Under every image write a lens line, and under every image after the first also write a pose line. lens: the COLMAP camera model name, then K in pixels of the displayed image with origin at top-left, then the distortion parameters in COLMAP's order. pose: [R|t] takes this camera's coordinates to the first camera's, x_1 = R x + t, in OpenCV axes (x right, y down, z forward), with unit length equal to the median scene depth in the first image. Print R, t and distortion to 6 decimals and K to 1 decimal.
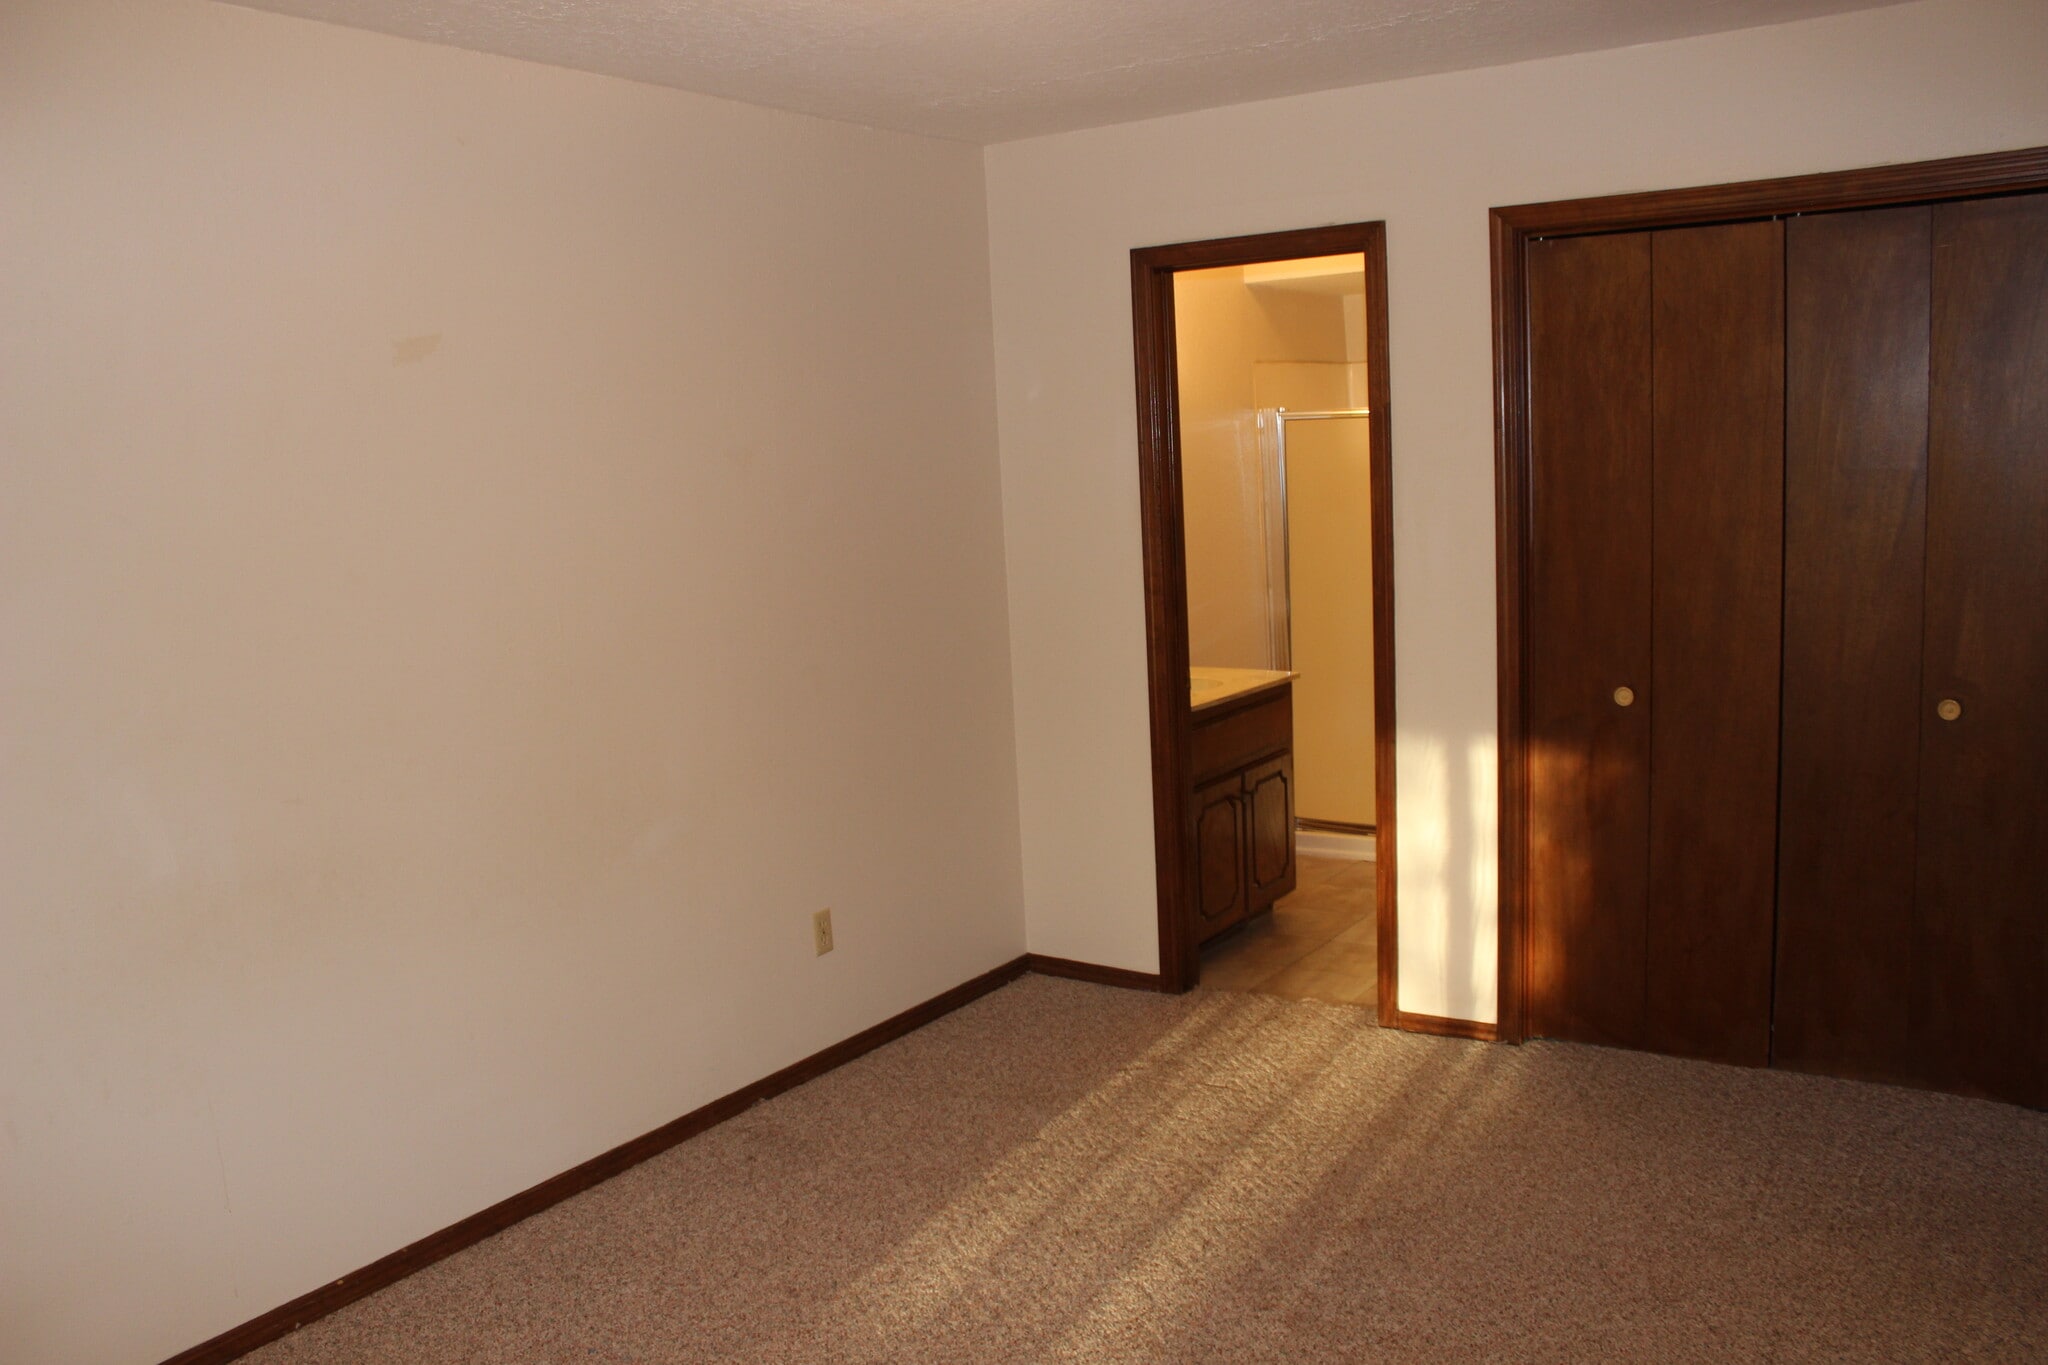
lens RADIAL K [[1696.6, 0, 1024.0], [0, 1696.6, 682.5], [0, 0, 1]] dist [-0.167627, 0.154249]
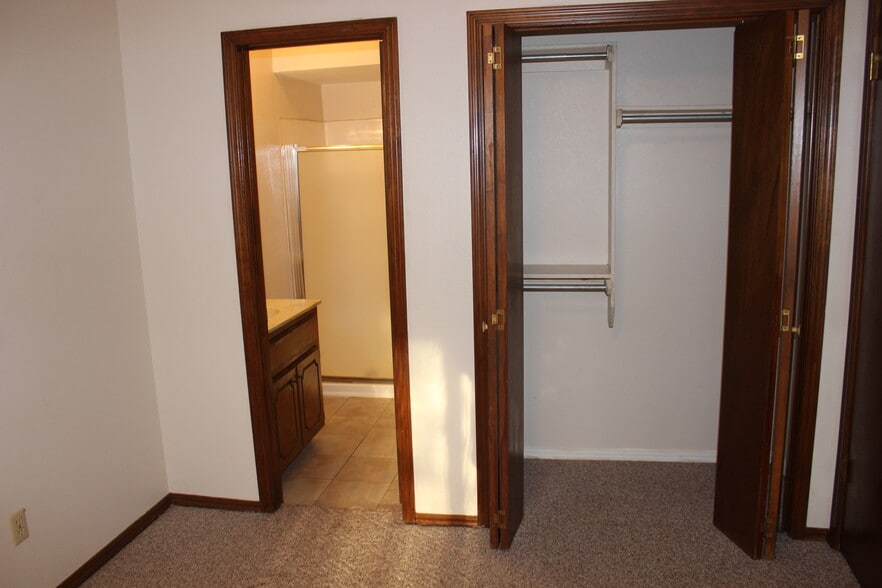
lens RADIAL K [[730.7, 0, 441.0], [0, 730.7, 294.0], [0, 0, 1]] dist [-0.167627, 0.154249]
pose [[0.915112, -0.056339, 0.399245, -0.021480], [0.044439, 0.998250, 0.039008, -0.041730], [-0.400744, -0.017955, 0.916014, 0.335806]]
